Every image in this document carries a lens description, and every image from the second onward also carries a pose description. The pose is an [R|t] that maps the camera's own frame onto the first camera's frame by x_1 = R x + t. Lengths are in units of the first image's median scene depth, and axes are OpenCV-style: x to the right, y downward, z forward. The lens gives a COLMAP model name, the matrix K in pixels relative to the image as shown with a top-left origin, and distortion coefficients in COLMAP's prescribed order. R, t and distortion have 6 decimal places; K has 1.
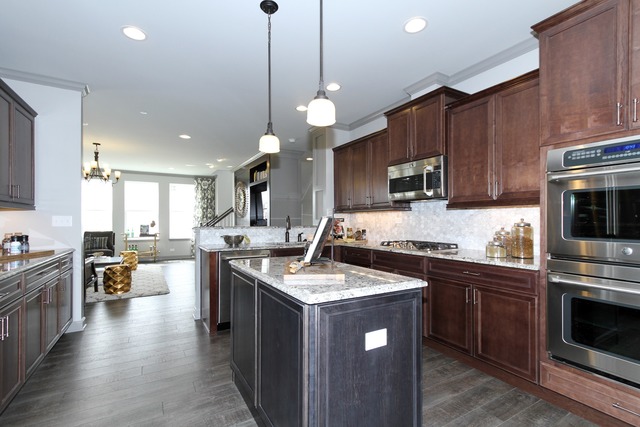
lens RADIAL K [[303.3, 0, 322.0], [0, 303.3, 220.8], [0, 0, 1]] dist [0.002731, 0.000455]
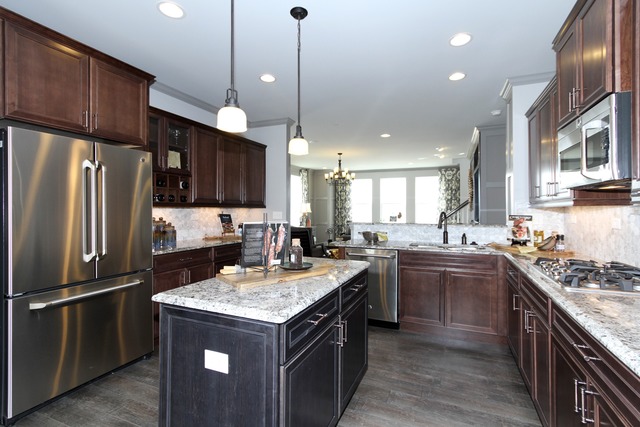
lens RADIAL K [[305.9, 0, 322.2], [0, 305.9, 210.5], [0, 0, 1]] dist [0.002203, 0.000269]
pose [[0.577713, 0.004836, -0.816226, 0.291419], [-0.002265, 0.999988, 0.004322, -0.017630], [0.816237, -0.000648, 0.577717, 0.191673]]
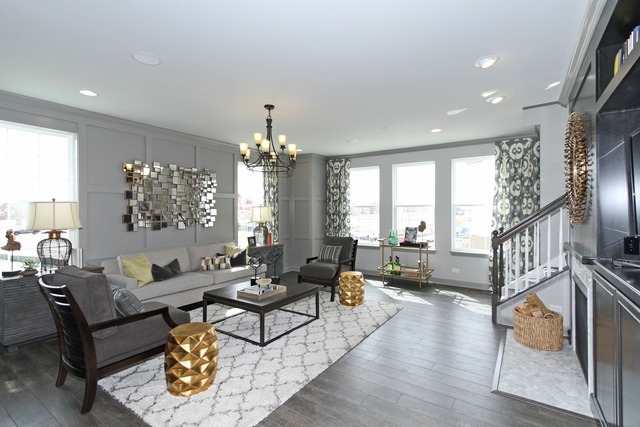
lens RADIAL K [[305.9, 0, 322.2], [0, 305.9, 210.5], [0, 0, 1]] dist [0.002203, 0.000269]
pose [[0.437069, -0.003695, -0.899420, -0.115524], [0.001071, 0.999993, -0.003587, -0.031921], [0.899427, 0.000604, 0.437070, 0.819461]]
